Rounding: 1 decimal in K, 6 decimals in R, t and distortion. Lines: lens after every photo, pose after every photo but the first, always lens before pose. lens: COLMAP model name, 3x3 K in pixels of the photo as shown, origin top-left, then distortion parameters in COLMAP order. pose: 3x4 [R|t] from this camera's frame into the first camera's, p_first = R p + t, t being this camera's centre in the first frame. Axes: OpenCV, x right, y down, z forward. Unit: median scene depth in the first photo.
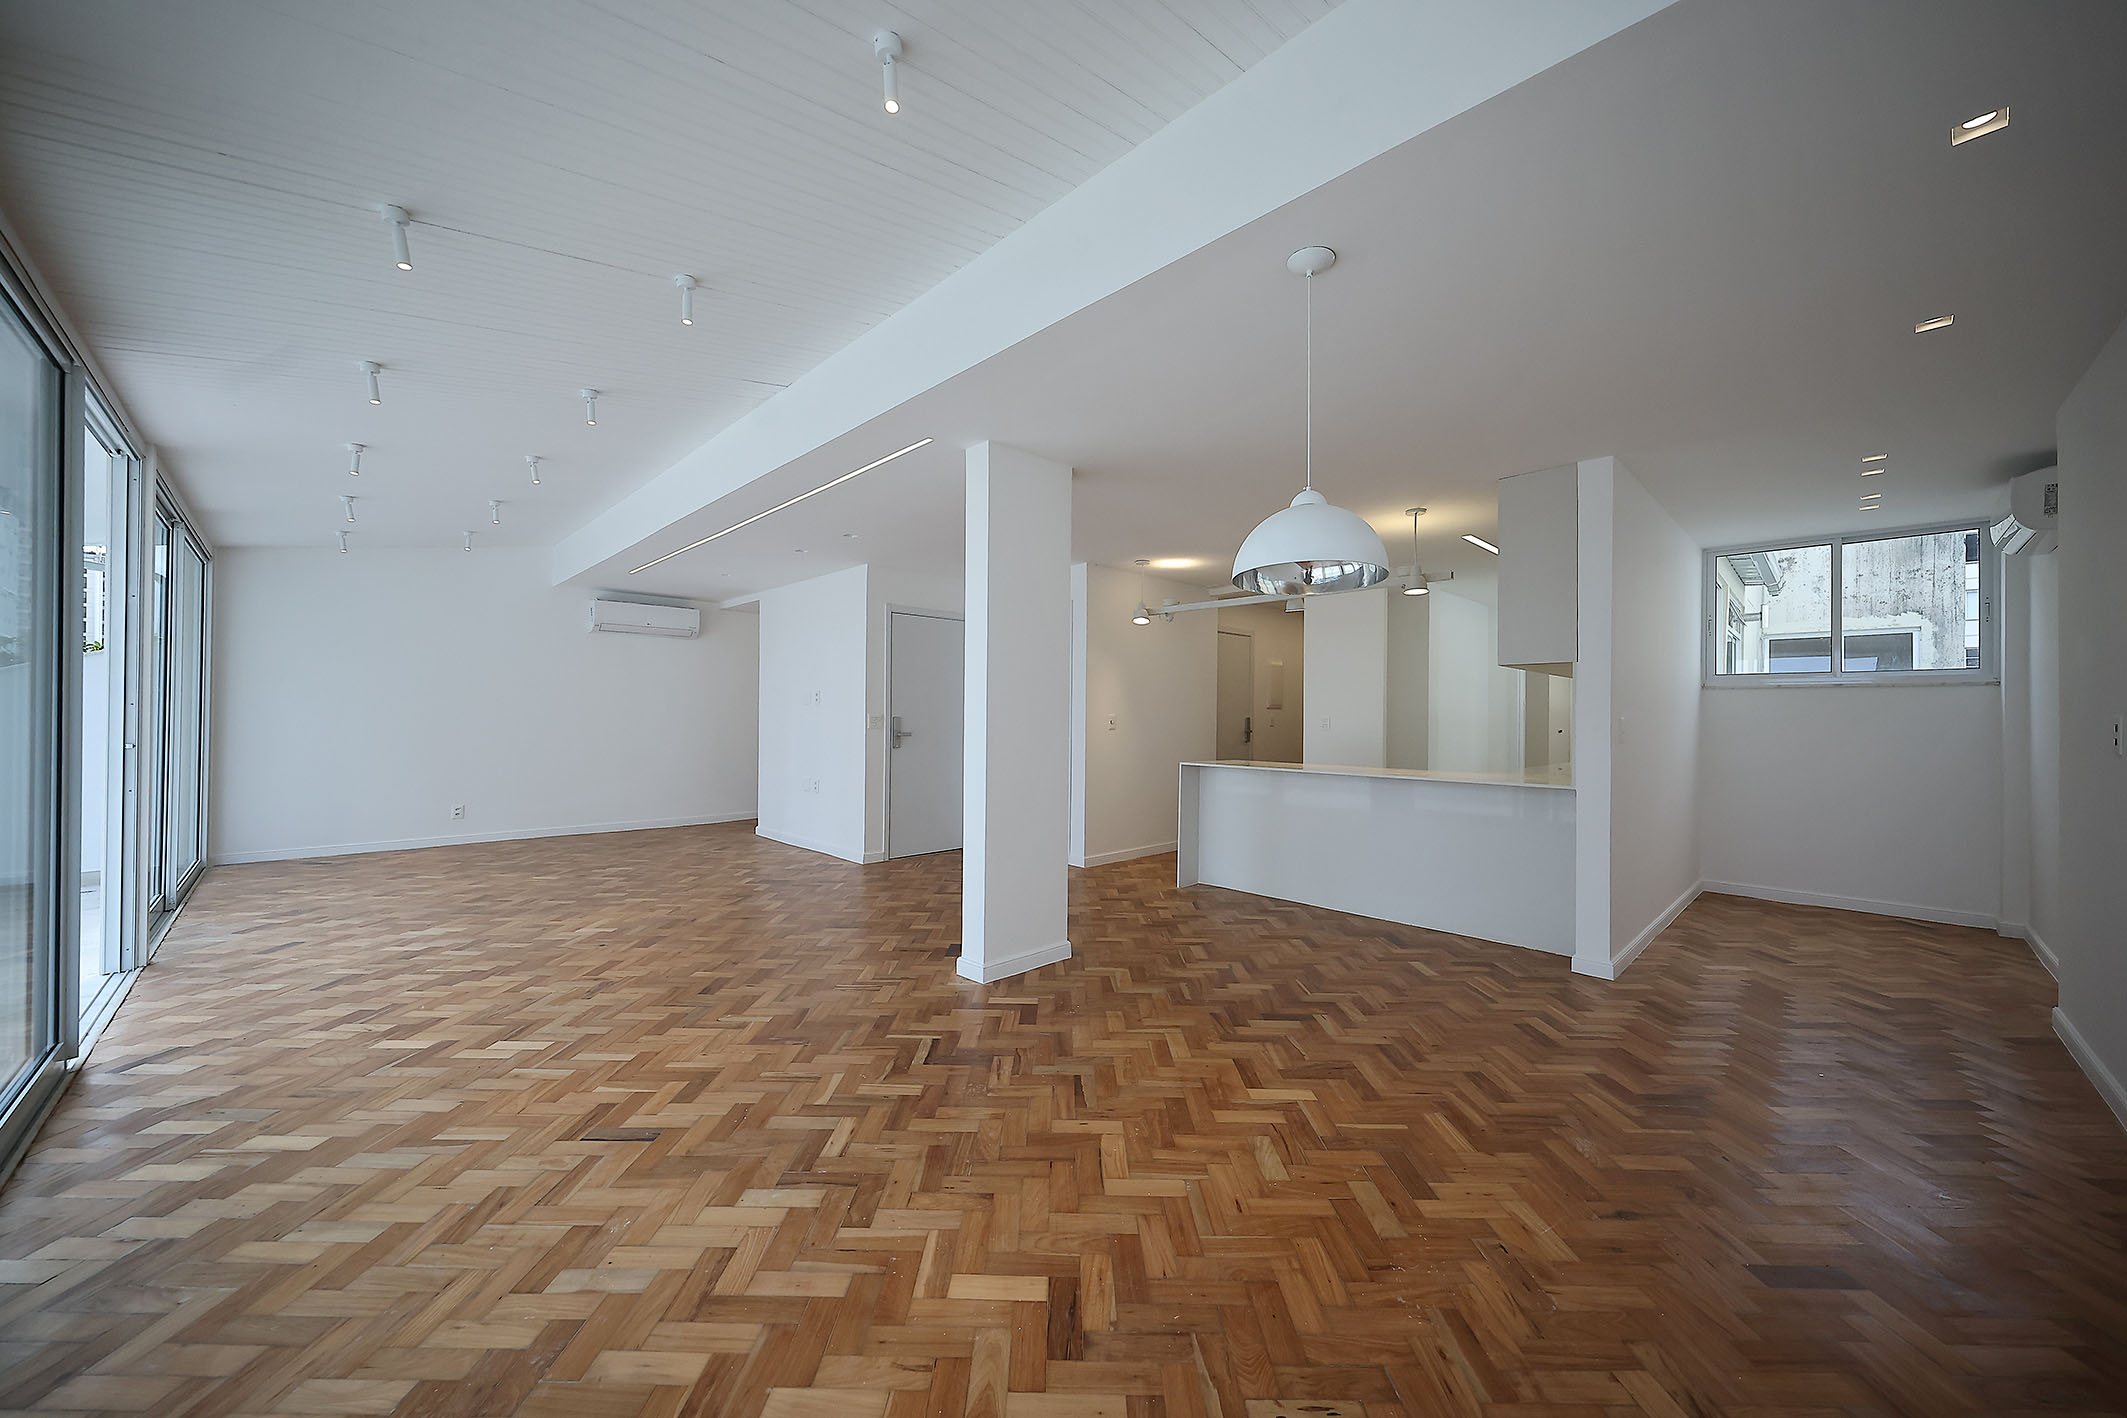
lens RADIAL K [[778.5, 0, 1063.5], [0, 778.5, 709.0], [0, 0, 1]] dist [0.000924, 0.000037]
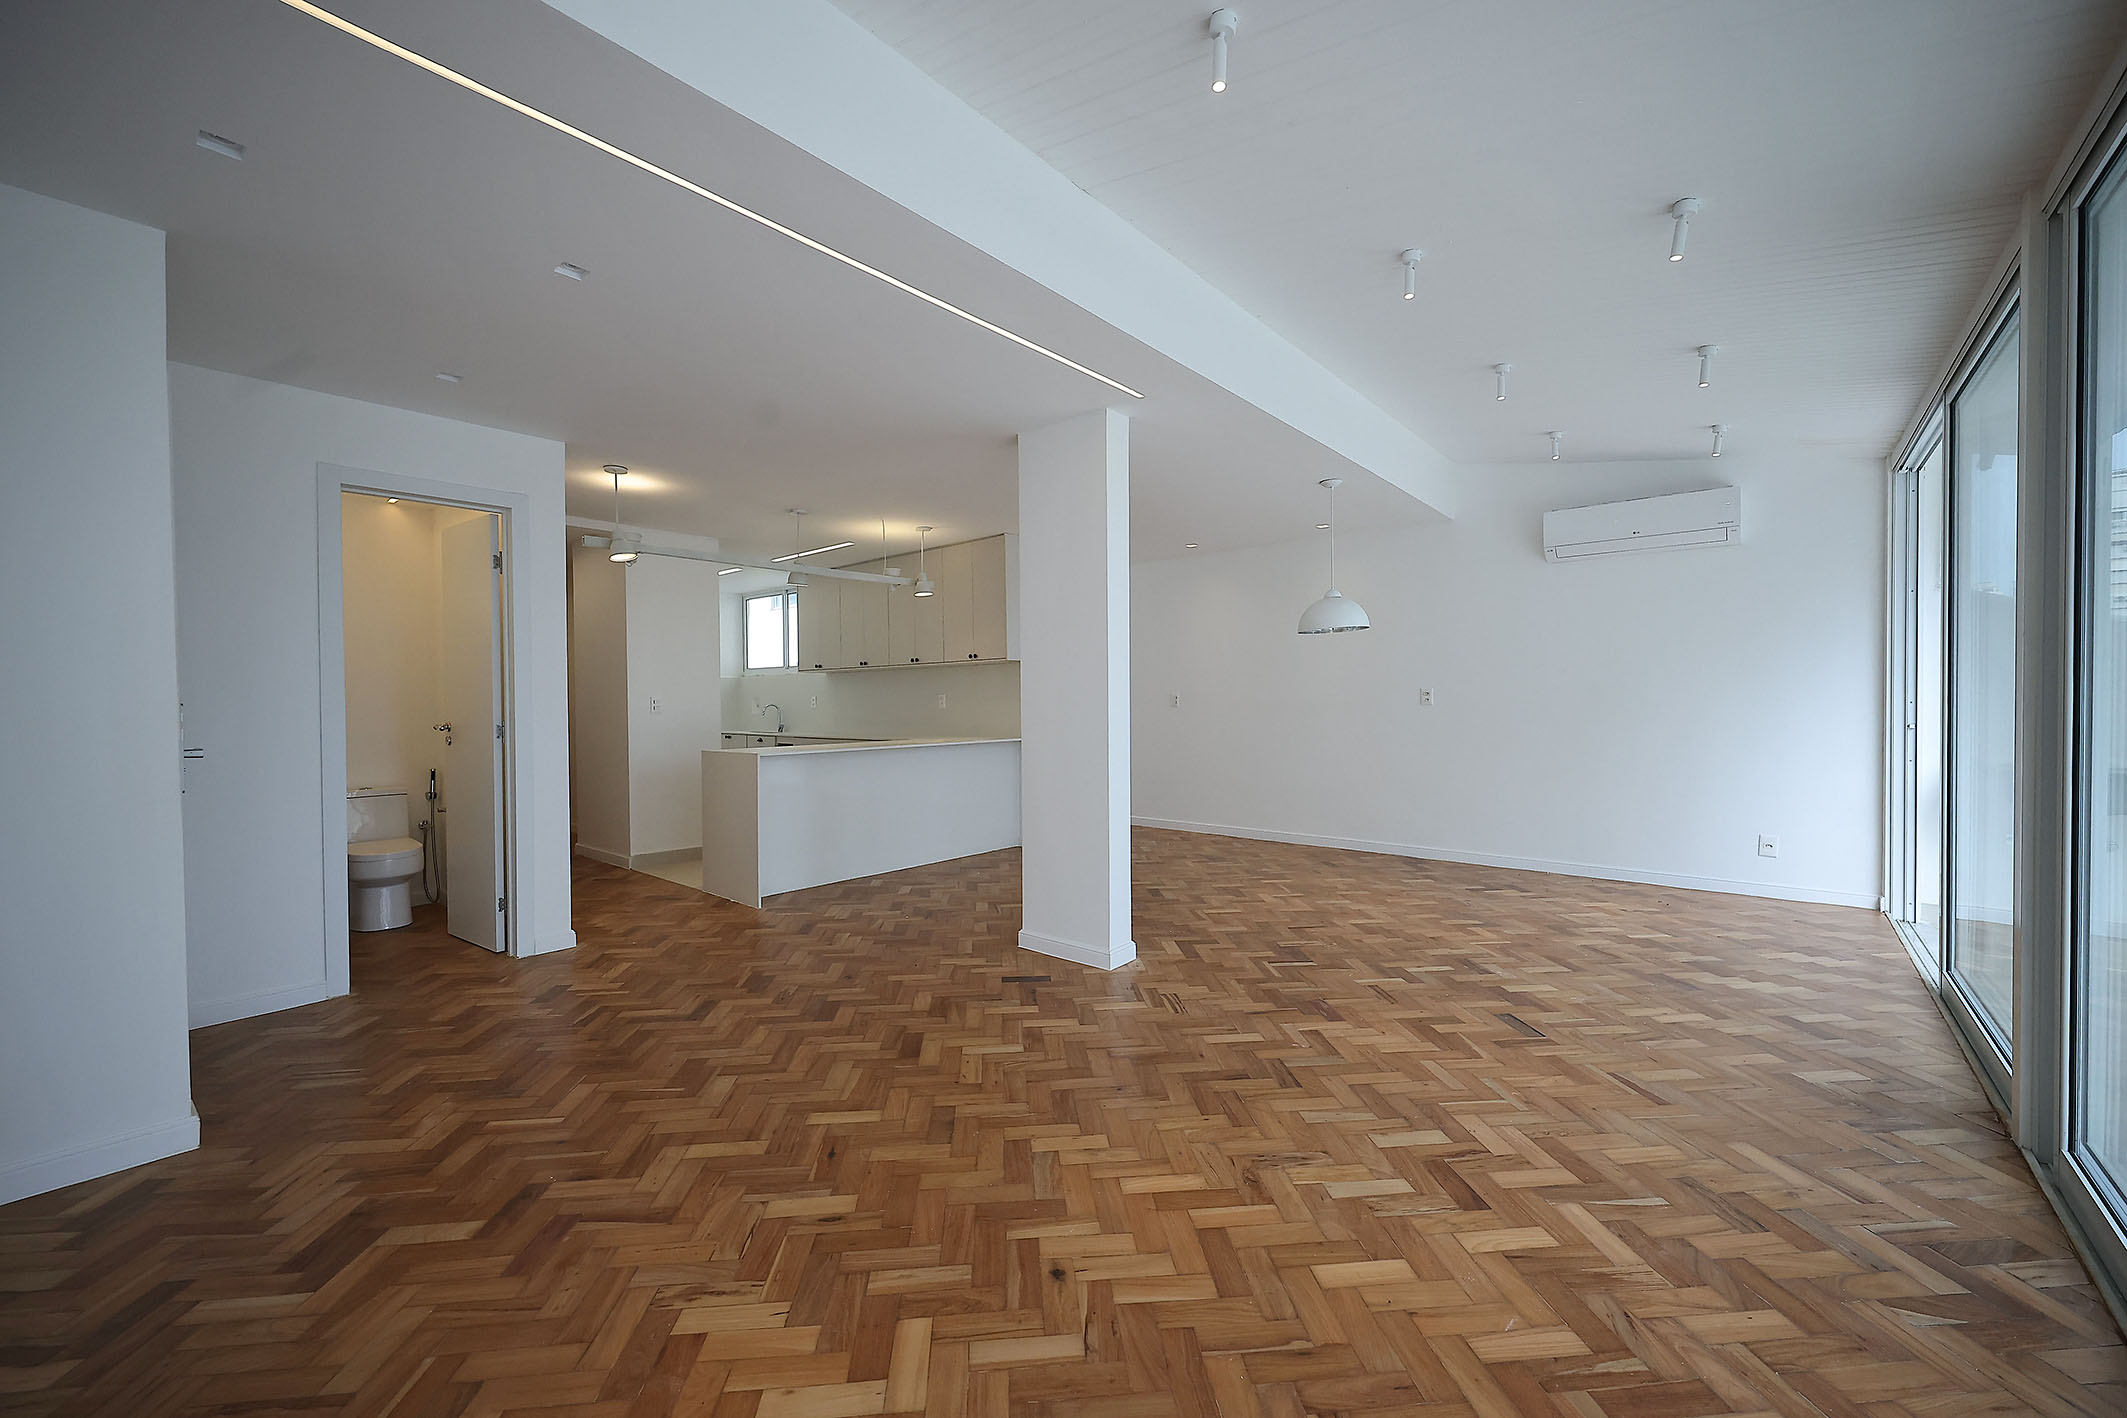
lens RADIAL K [[826.8, 0, 1063.5], [0, 826.8, 709.0], [0, 0, 1]] dist [-0.001093, 0.000013]
pose [[-0.101234, -0.022591, 0.994606, -0.655188], [-0.002042, 0.999745, 0.022500, 0.000185], [-0.994861, 0.000247, -0.101254, 0.674651]]
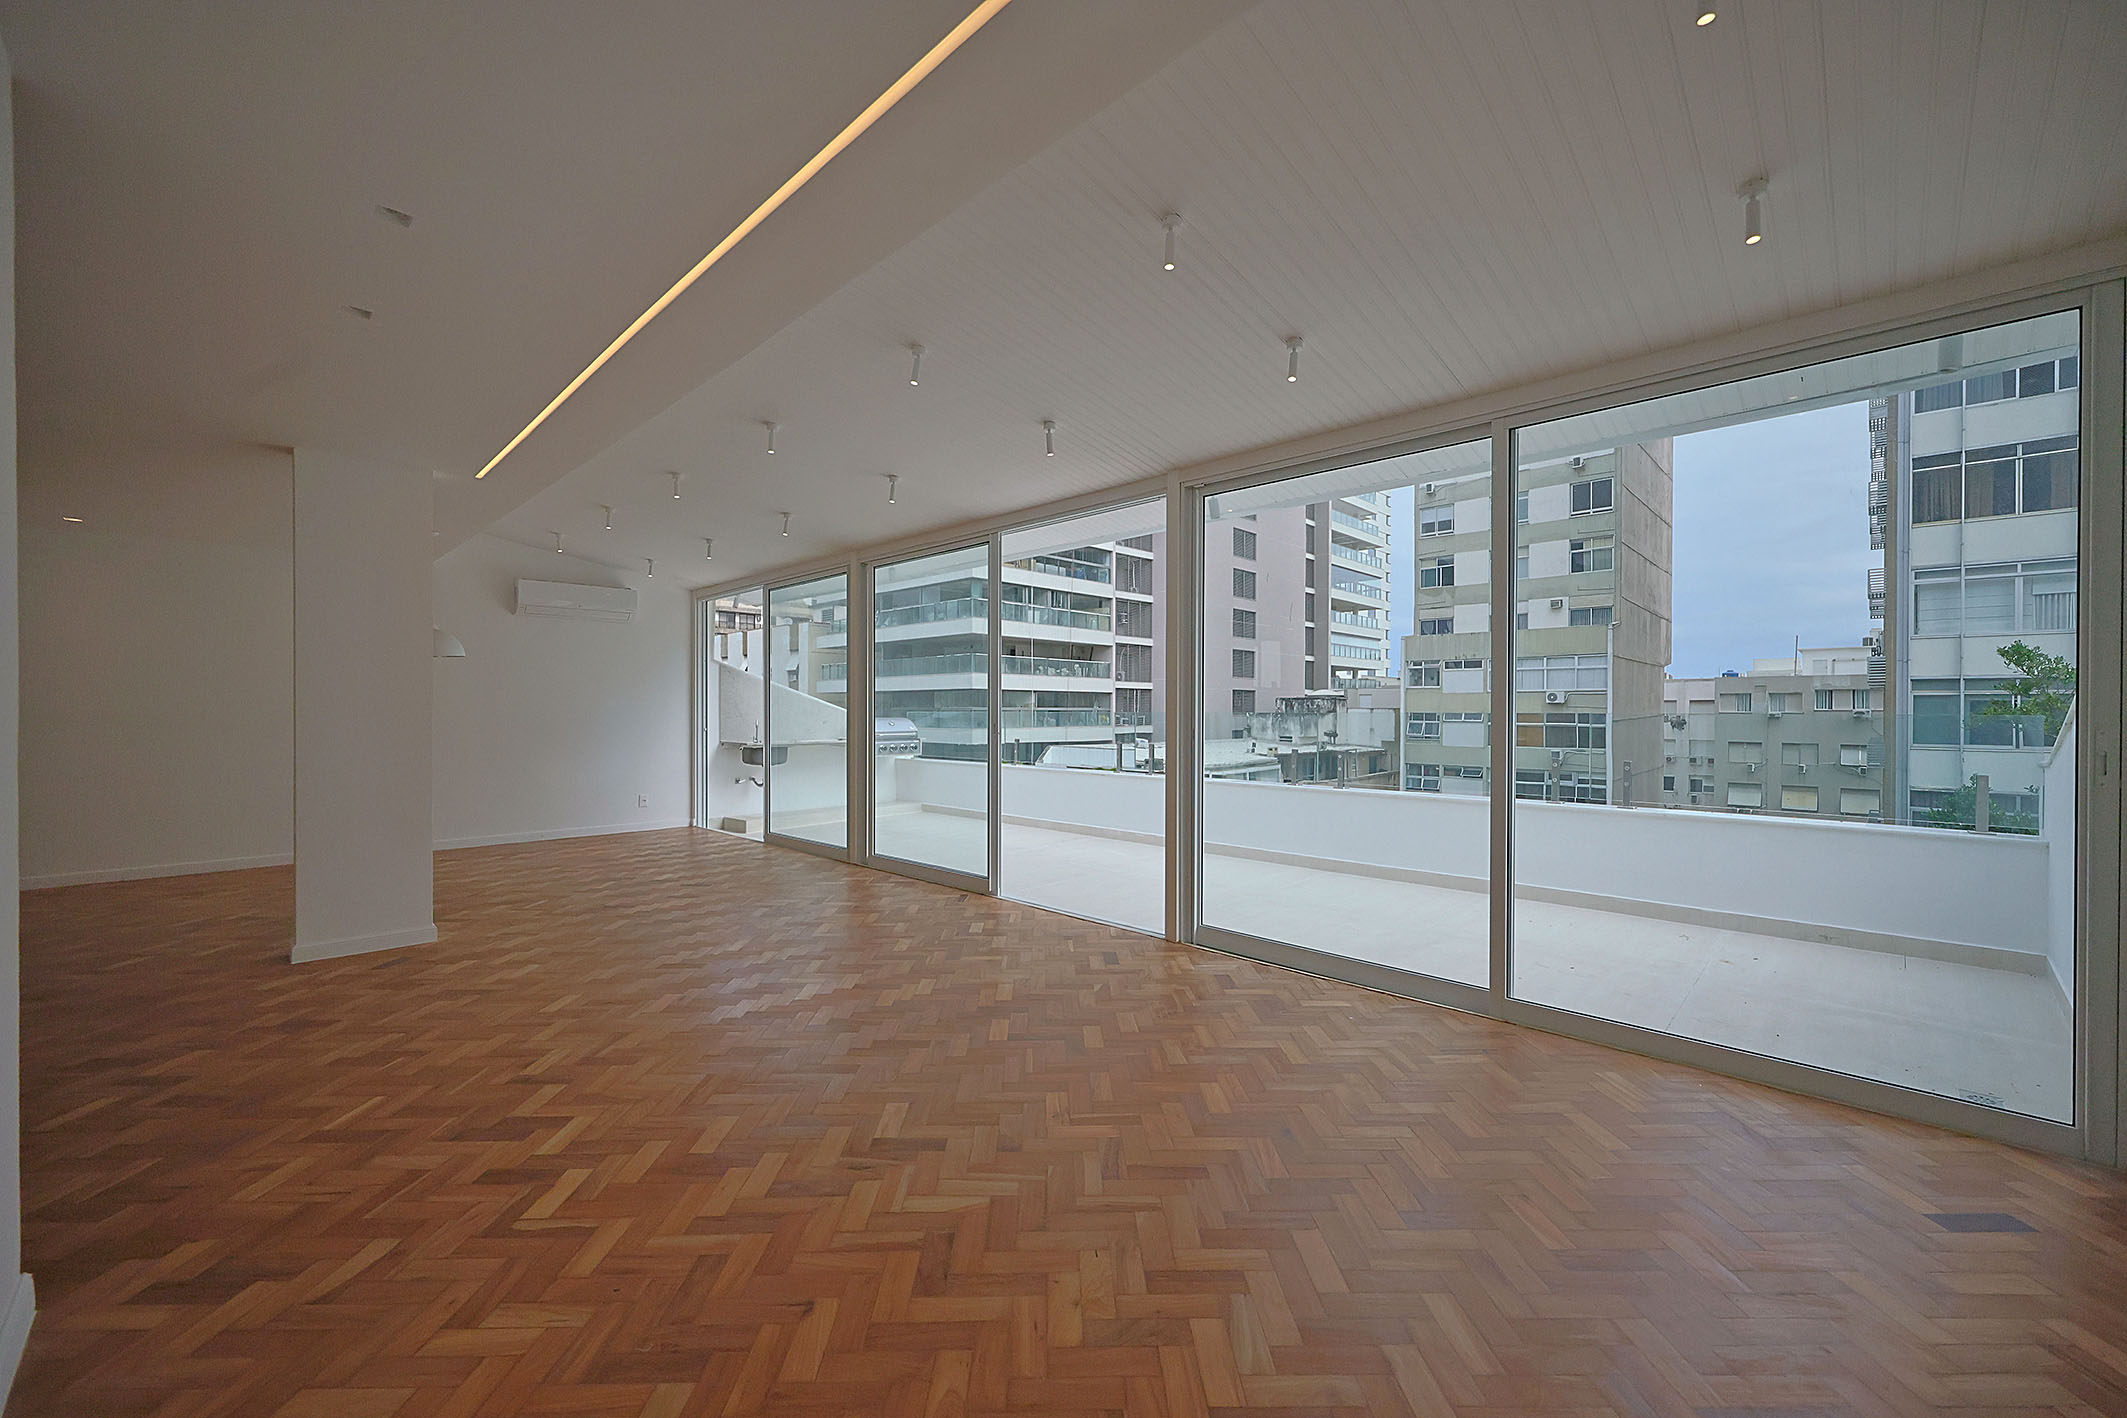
lens RADIAL K [[826.8, 0, 1063.5], [0, 826.8, 709.0], [0, 0, 1]] dist [-0.001093, 0.000013]
pose [[-0.999186, -0.013177, -0.038121, -0.579345], [-0.012658, 0.999824, -0.013825, 0.005662], [0.038296, -0.013331, -0.999178, 1.308412]]
